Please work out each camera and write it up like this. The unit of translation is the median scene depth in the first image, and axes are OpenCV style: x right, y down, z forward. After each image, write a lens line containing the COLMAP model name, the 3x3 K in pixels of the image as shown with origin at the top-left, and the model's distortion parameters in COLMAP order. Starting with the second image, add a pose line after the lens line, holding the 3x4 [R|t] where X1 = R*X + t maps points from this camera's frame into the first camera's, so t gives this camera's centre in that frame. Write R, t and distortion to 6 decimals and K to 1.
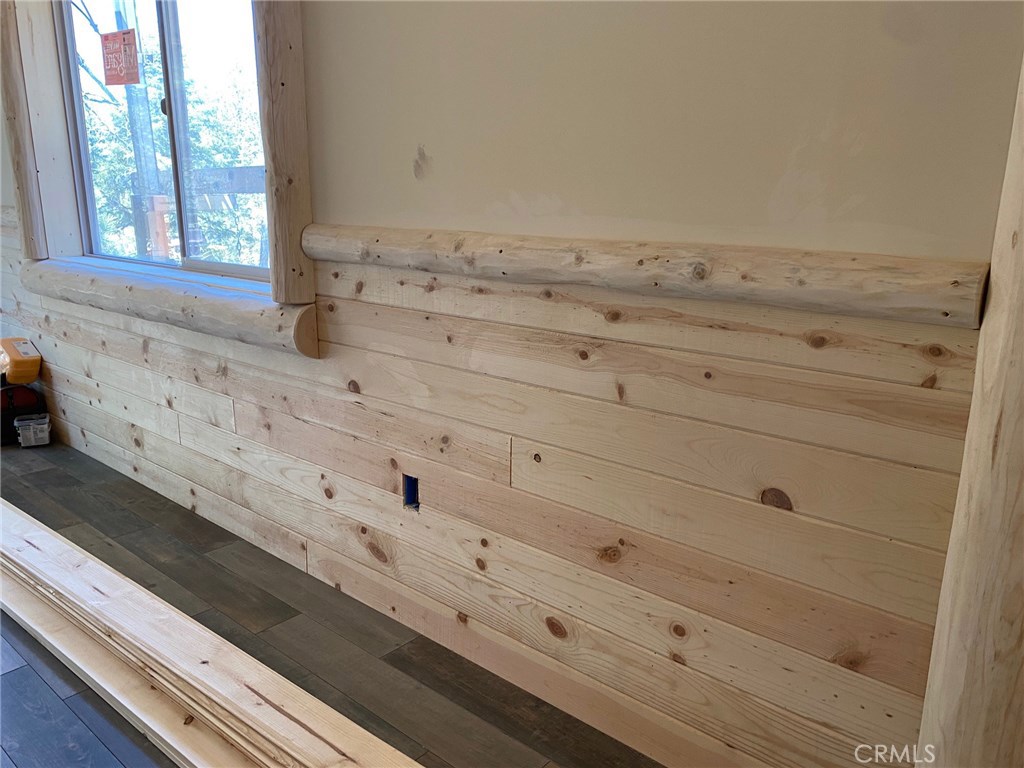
lens RADIAL K [[779.5, 0, 512.0], [0, 779.5, 384.0], [0, 0, 1]] dist [0.049250, -0.069414]
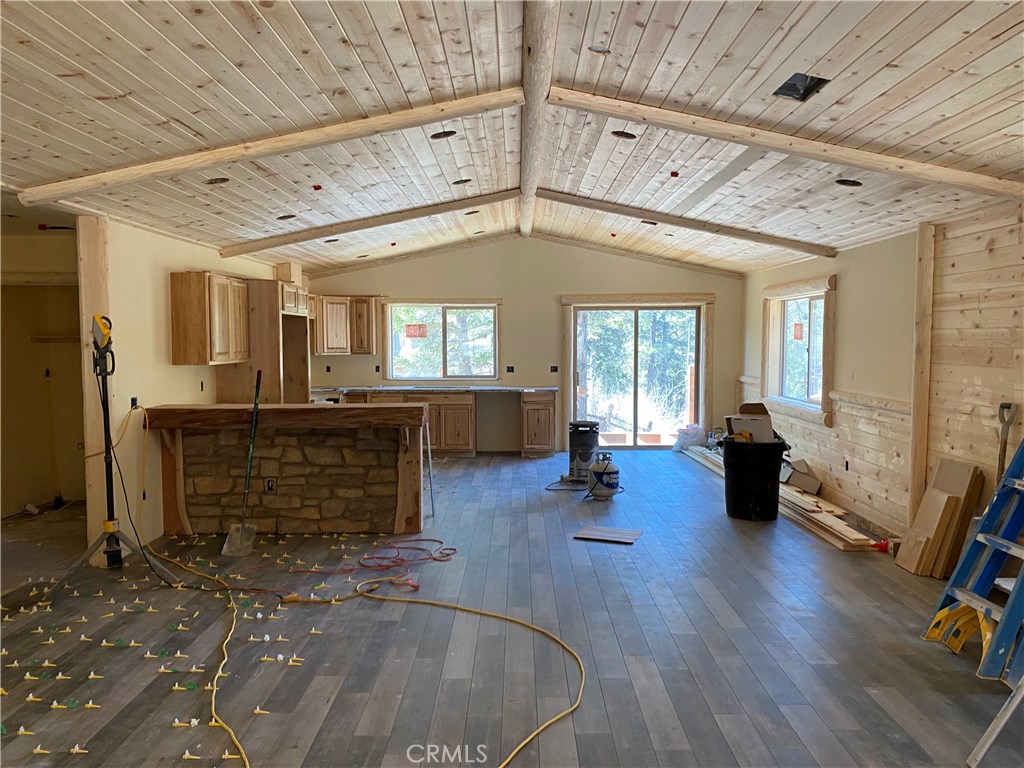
lens RADIAL K [[780.9, 0, 521.5], [0, 780.9, 391.4], [0, 0, 1]] dist [0.088406, -0.236954]
pose [[0.661134, 0.040812, -0.749157, 1.220311], [-0.171164, 0.980392, -0.097644, 0.322189], [0.730483, 0.192784, 0.655156, -1.944807]]
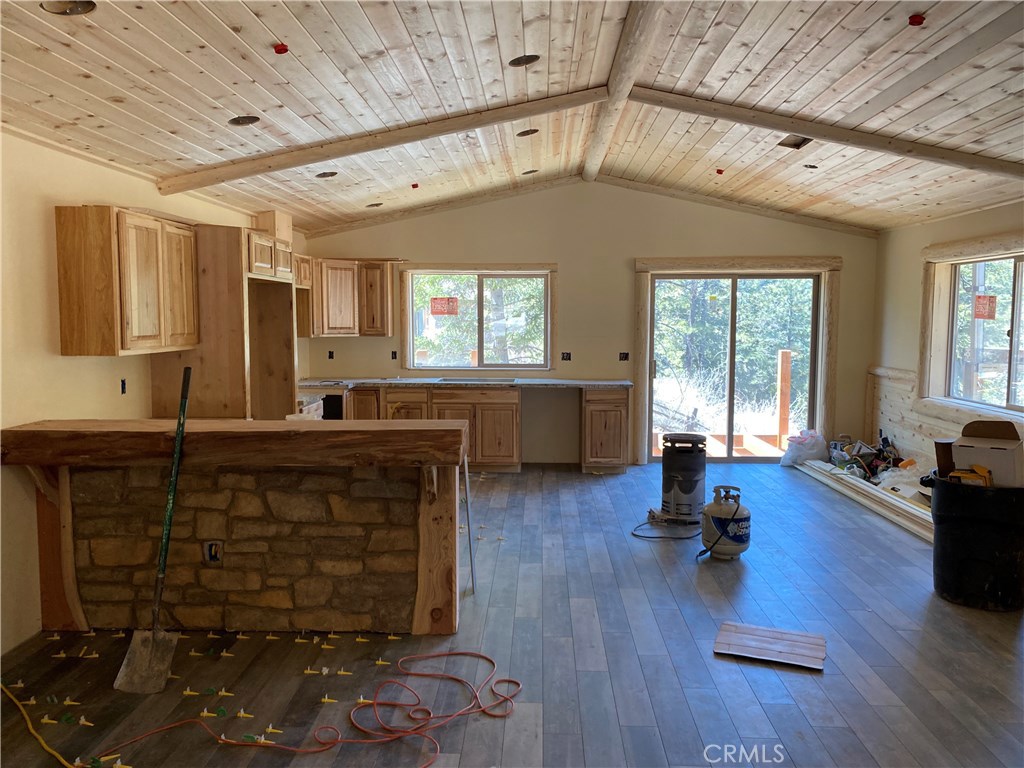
lens RADIAL K [[779.5, 0, 512.0], [0, 779.5, 384.0], [0, 0, 1]] dist [0.049250, -0.069414]
pose [[0.630015, 0.058667, -0.774364, 0.409051], [-0.180915, 0.980794, -0.072885, 0.196057], [0.755216, 0.186012, 0.628529, -1.441307]]
